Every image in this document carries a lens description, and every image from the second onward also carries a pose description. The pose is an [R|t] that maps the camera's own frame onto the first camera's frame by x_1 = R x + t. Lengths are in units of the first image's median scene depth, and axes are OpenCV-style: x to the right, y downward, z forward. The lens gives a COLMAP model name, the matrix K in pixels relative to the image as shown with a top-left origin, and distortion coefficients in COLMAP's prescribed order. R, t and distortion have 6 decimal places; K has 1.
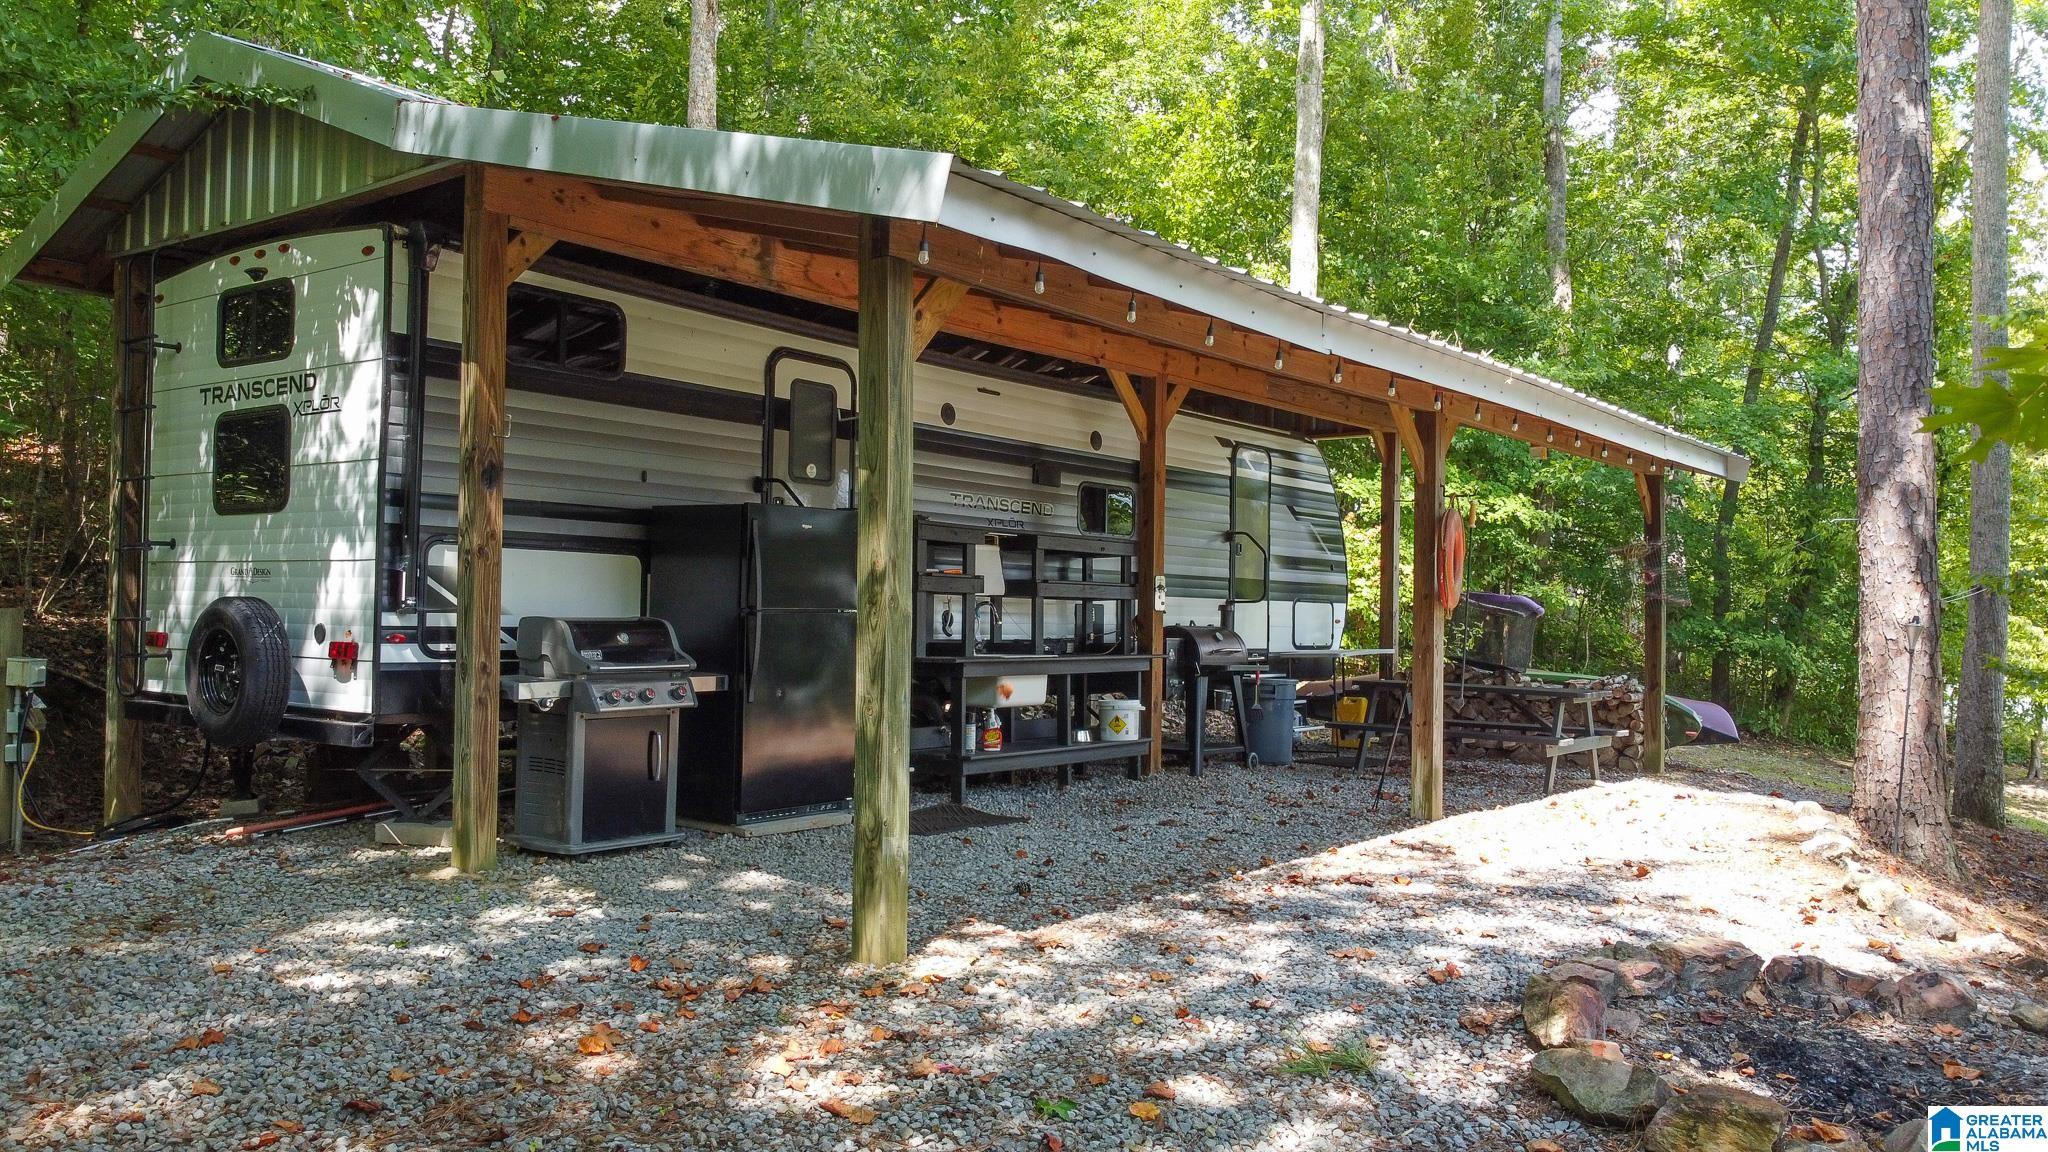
lens RADIAL K [[1535.2, 0, 1024.9], [0, 1535.2, 575.9], [0, 0, 1]] dist [0.009818, 0.012893]
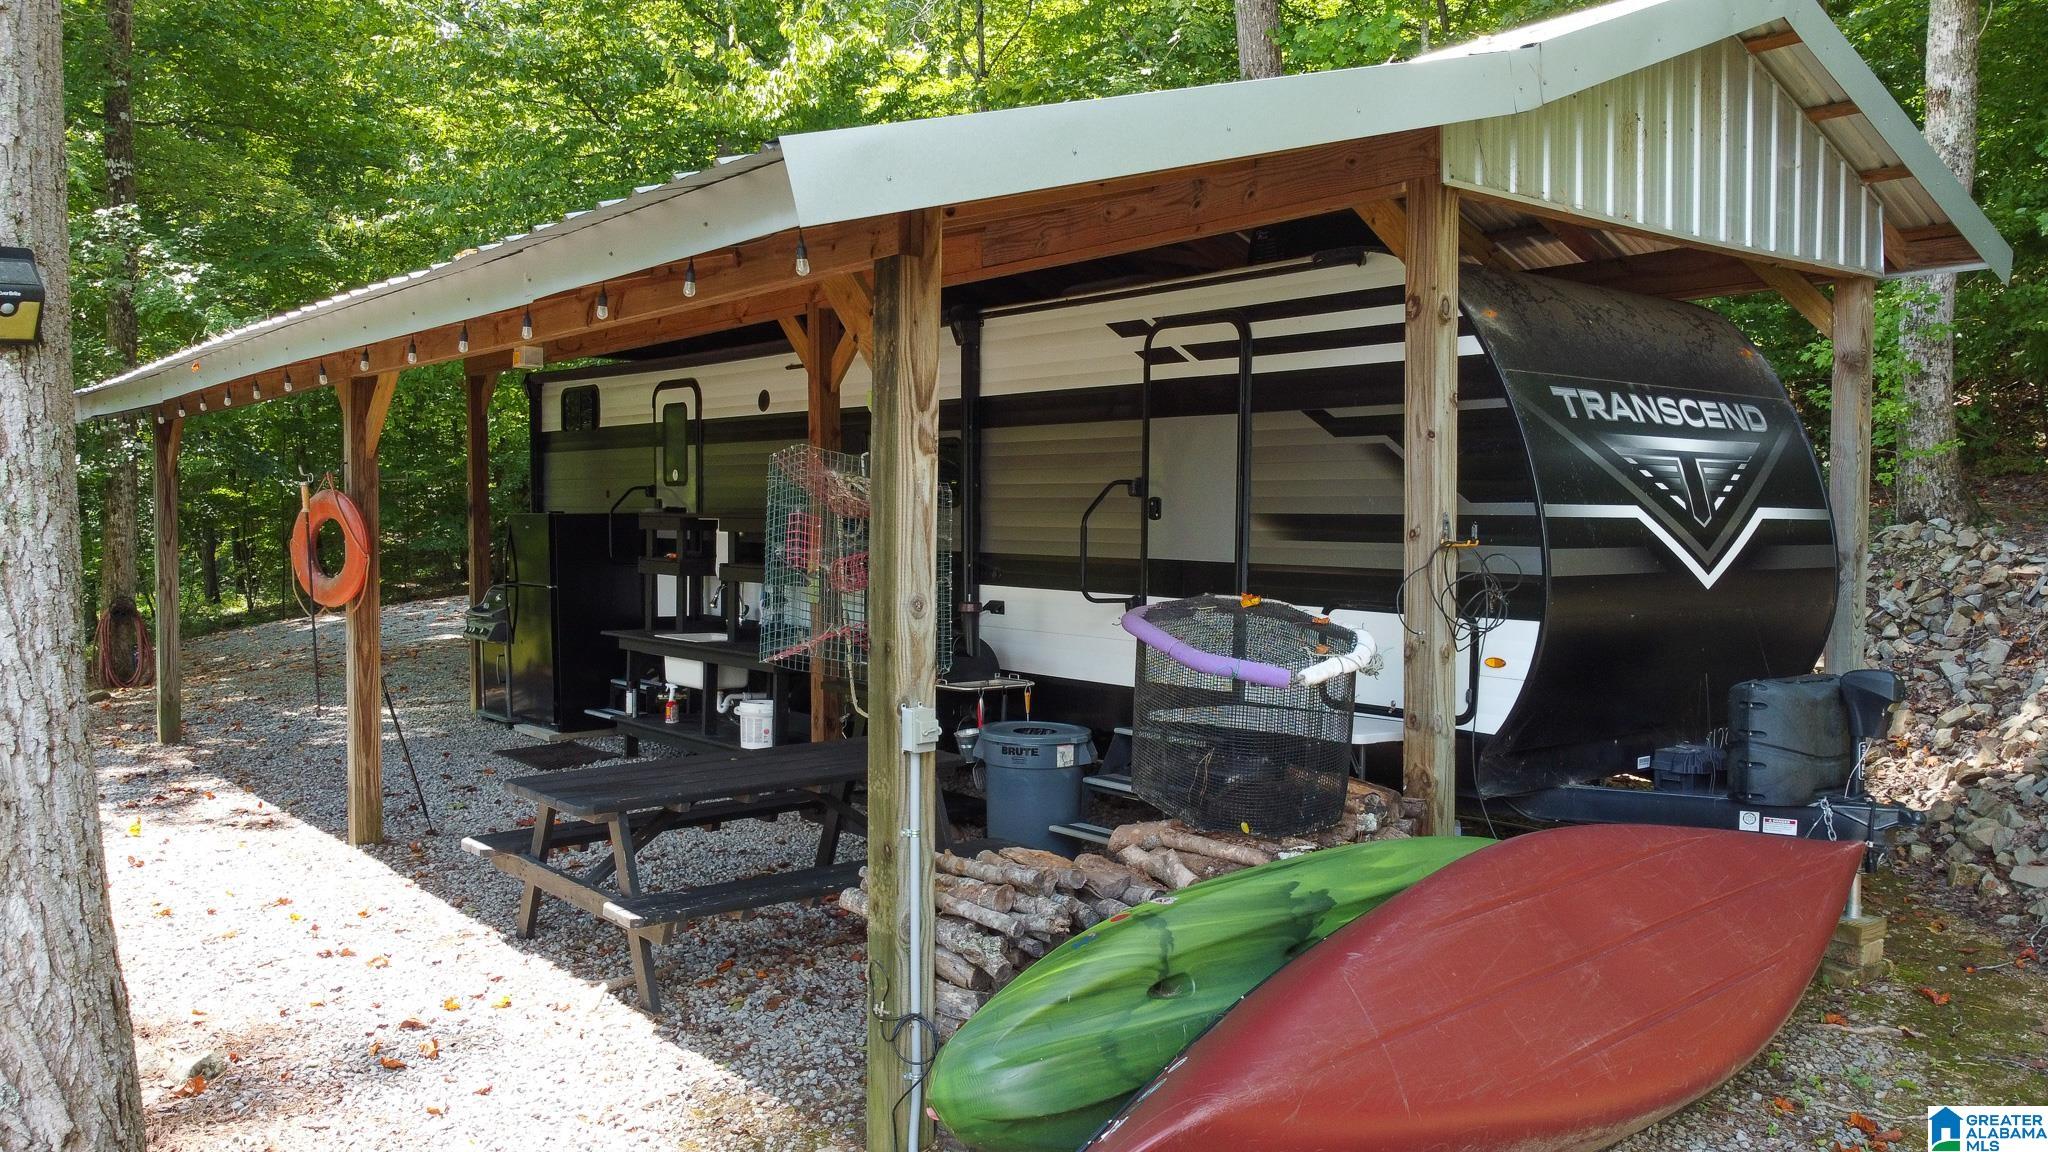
lens RADIAL K [[1535.2, 0, 1023.1], [0, 1535.2, 579.0], [0, 0, 1]] dist [0.009818, 0.012893]
pose [[-0.217323, 0.009830, -0.976050, 0.712155], [0.003042, 0.999951, 0.009393, 0.003296], [0.976095, -0.000928, -0.217342, 1.086078]]
